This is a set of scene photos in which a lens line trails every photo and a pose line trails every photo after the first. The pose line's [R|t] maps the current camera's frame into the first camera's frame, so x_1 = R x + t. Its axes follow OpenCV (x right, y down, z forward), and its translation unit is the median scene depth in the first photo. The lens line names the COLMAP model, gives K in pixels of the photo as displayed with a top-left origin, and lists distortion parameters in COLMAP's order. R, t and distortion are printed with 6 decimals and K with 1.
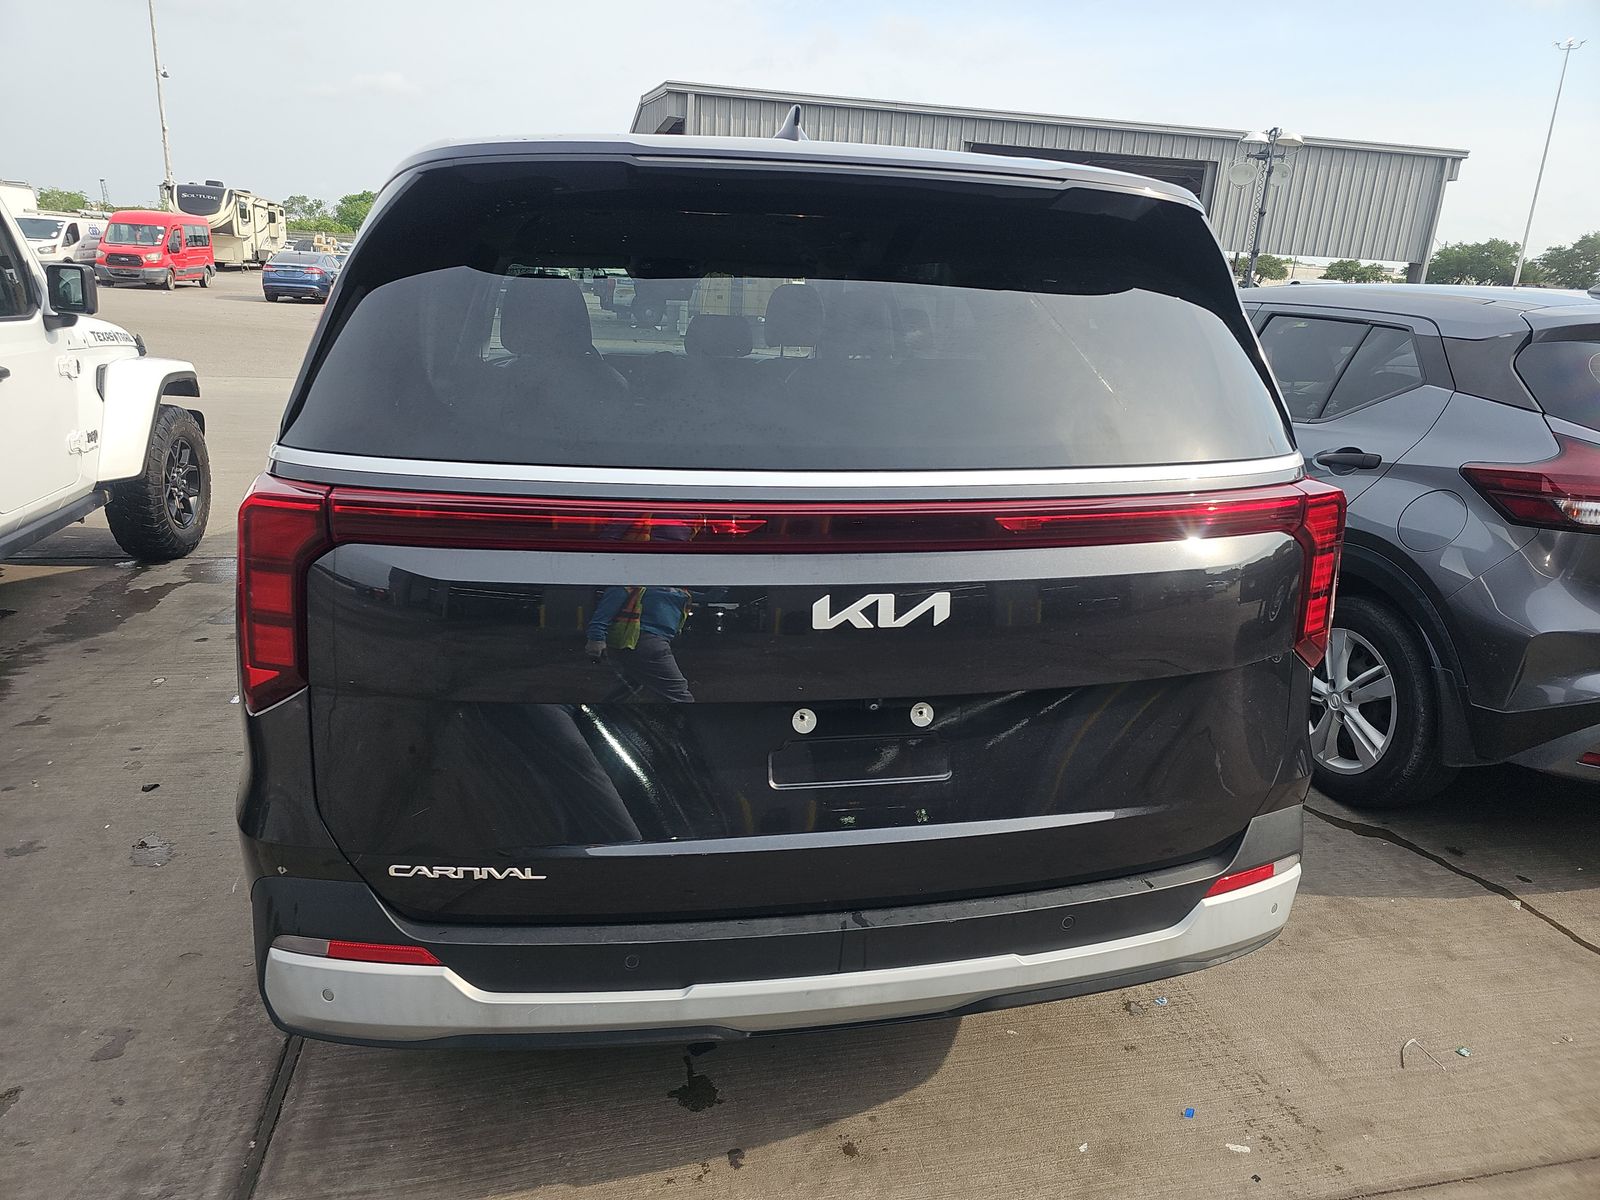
lens RADIAL K [[1124.1, 0, 785.3], [0, 1124.1, 588.2], [0, 0, 1]] dist [0.025723, -0.021610]
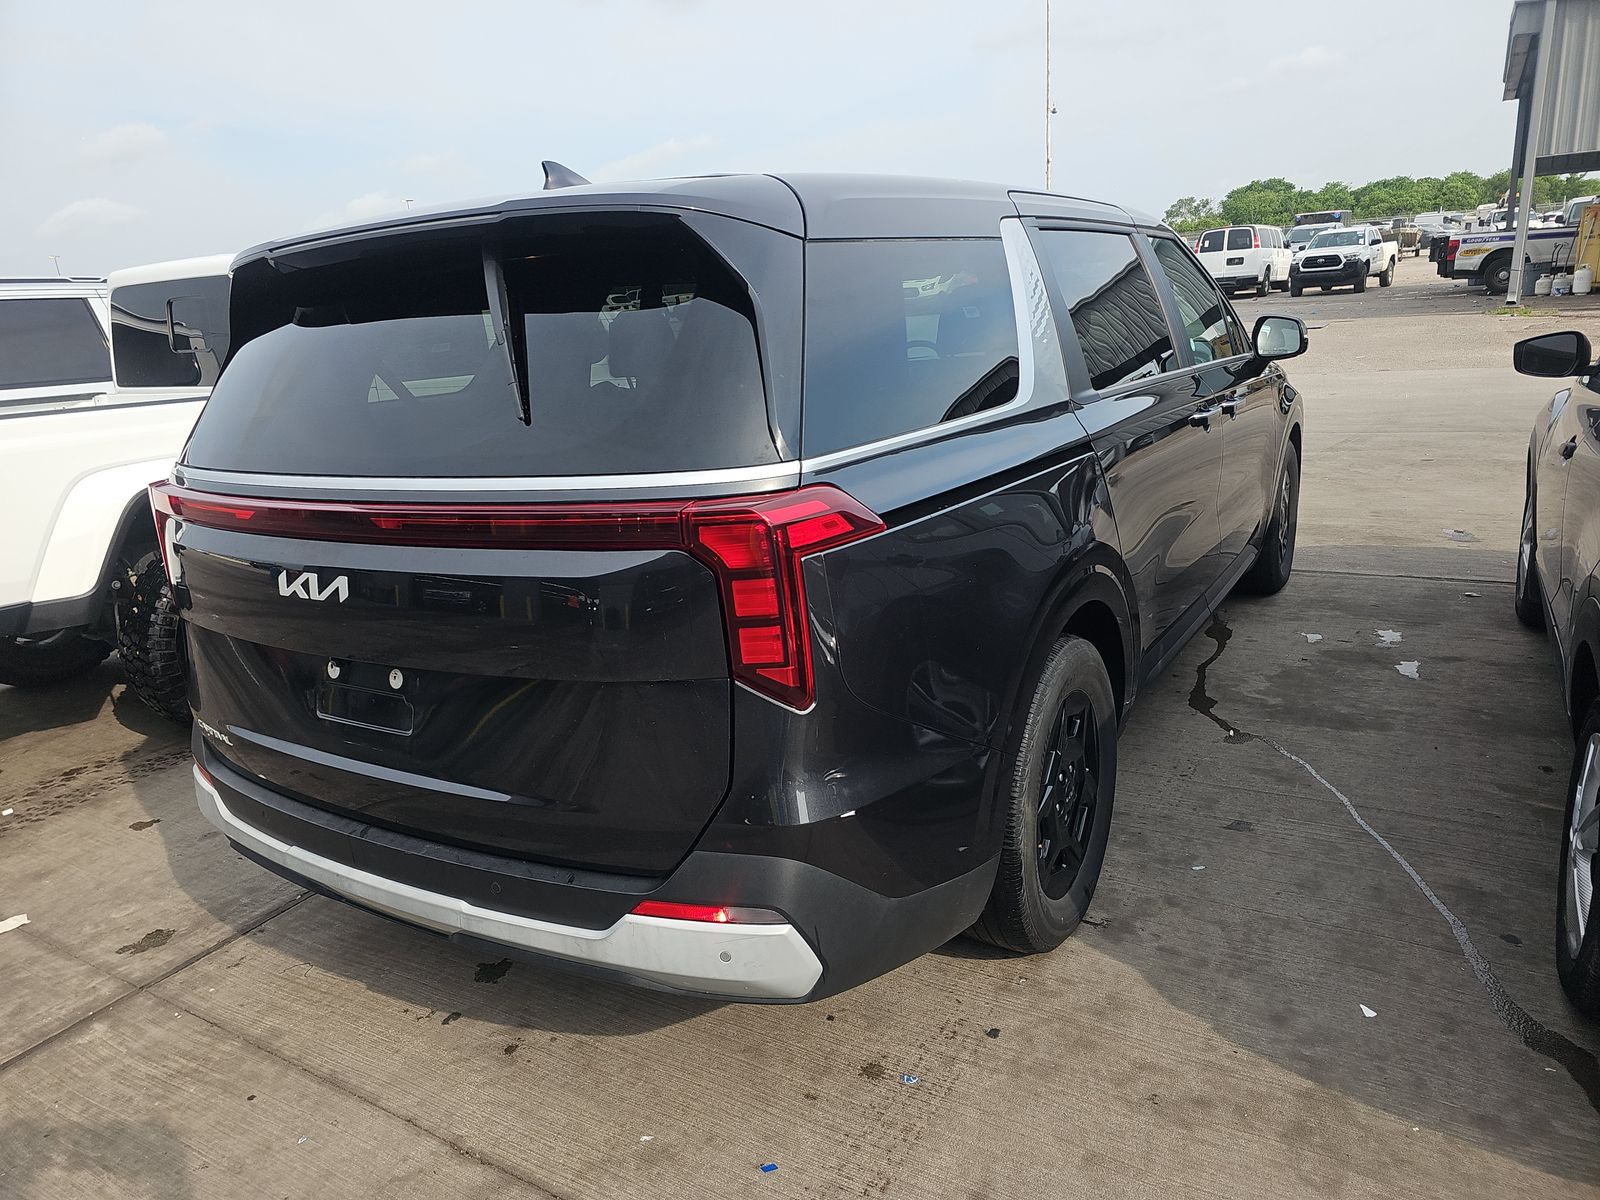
lens RADIAL K [[1124.1, 0, 791.8], [0, 1124.1, 616.7], [0, 0, 1]] dist [0.025723, -0.021610]
pose [[0.686229, 0.102187, -0.720172, 1.280867], [-0.080879, 0.994663, 0.064068, -0.066418], [0.722875, 0.014282, 0.690832, 0.464552]]
